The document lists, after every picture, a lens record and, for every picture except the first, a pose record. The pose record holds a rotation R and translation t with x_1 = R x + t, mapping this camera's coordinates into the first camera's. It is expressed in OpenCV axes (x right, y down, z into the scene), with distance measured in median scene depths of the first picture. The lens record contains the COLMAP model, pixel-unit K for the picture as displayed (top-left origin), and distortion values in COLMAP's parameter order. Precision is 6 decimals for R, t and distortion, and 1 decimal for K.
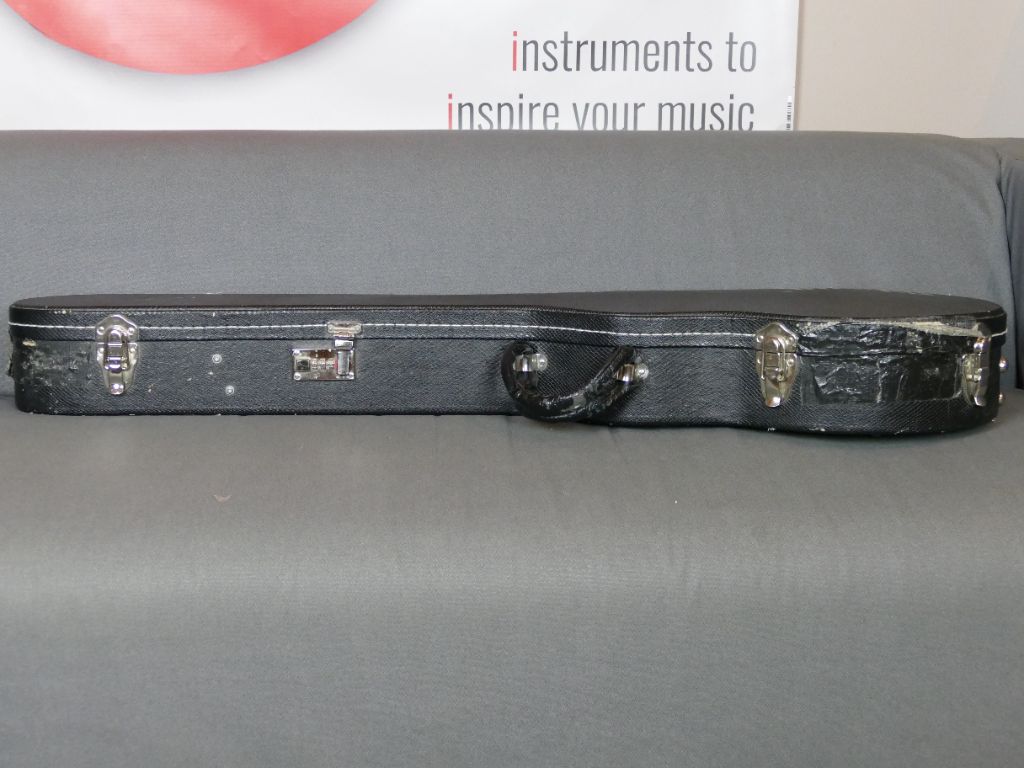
lens RADIAL K [[1469.3, 0, 508.6], [0, 1469.3, 388.7], [0, 0, 1]] dist [-0.019706, -0.042194]
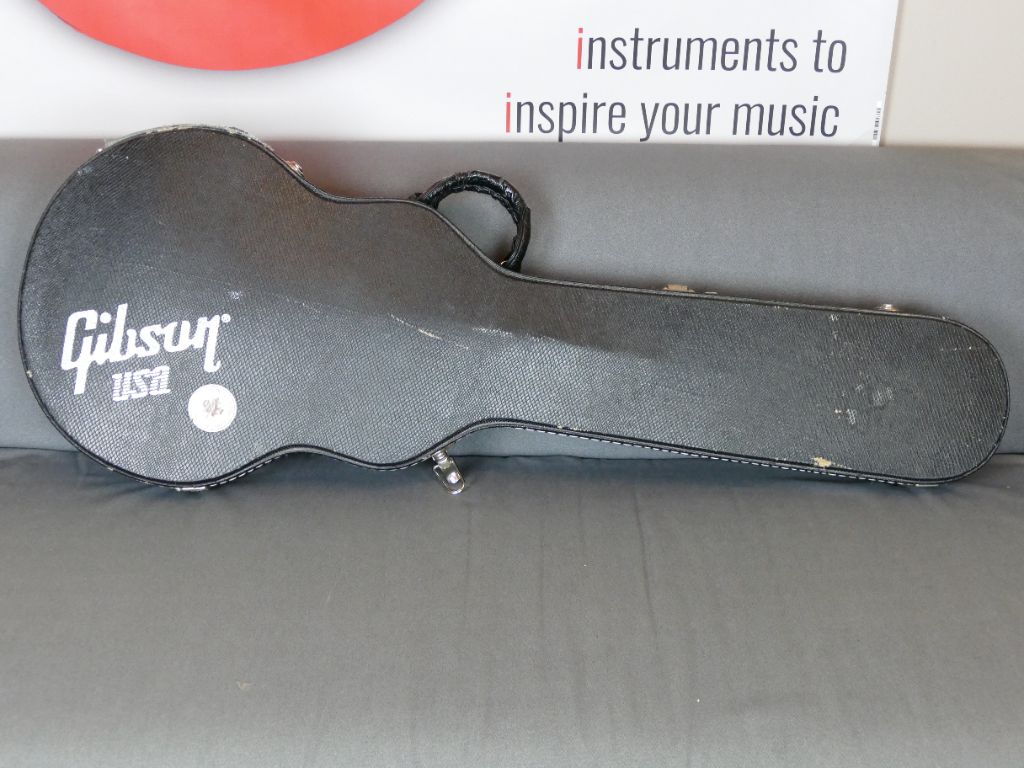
lens RADIAL K [[1469.3, 0, 508.6], [0, 1469.3, 388.7], [0, 0, 1]] dist [-0.019706, -0.042194]
pose [[0.997205, 0.042869, -0.061199, 0.024785], [-0.026837, 0.969879, 0.242103, -0.242305], [0.069735, -0.239784, 0.968319, 0.056502]]
